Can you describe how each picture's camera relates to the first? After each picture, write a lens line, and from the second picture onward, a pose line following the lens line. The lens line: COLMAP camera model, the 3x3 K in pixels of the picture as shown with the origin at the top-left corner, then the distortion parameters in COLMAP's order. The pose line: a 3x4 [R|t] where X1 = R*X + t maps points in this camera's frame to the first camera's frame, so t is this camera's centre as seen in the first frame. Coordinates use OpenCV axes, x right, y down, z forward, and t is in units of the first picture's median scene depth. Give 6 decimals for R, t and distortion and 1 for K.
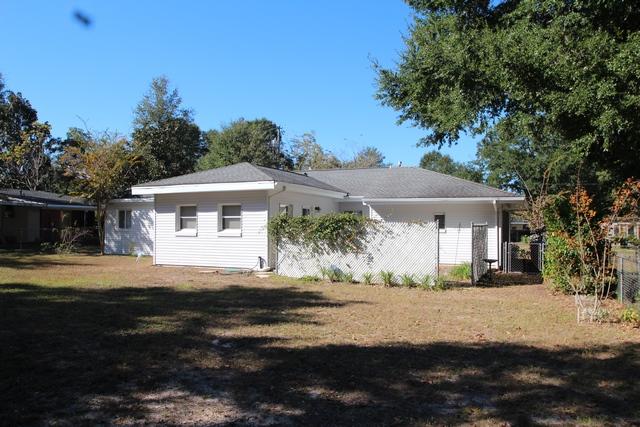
lens RADIAL K [[444.2, 0, 319.6], [0, 444.2, 216.6], [0, 0, 1]] dist [-0.005600, -0.000590]
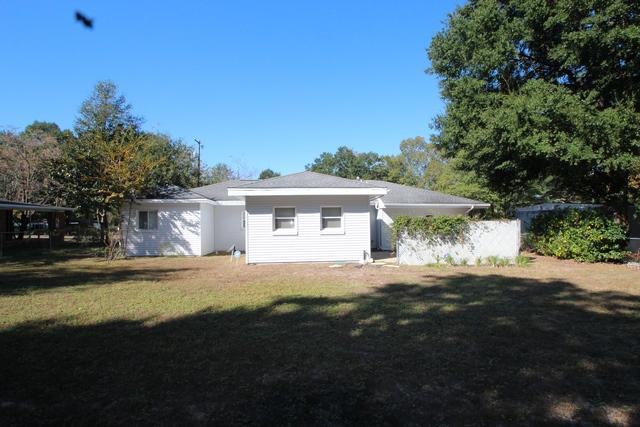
lens RADIAL K [[329.6, 0, 320.0], [0, 329.6, 212.2], [0, 0, 1]] dist [-0.021238, -0.000341]
pose [[0.882065, 0.005625, 0.471095, -0.598736], [0.001993, 0.999875, -0.015669, 0.000210], [-0.471124, 0.014760, 0.881944, 0.241734]]
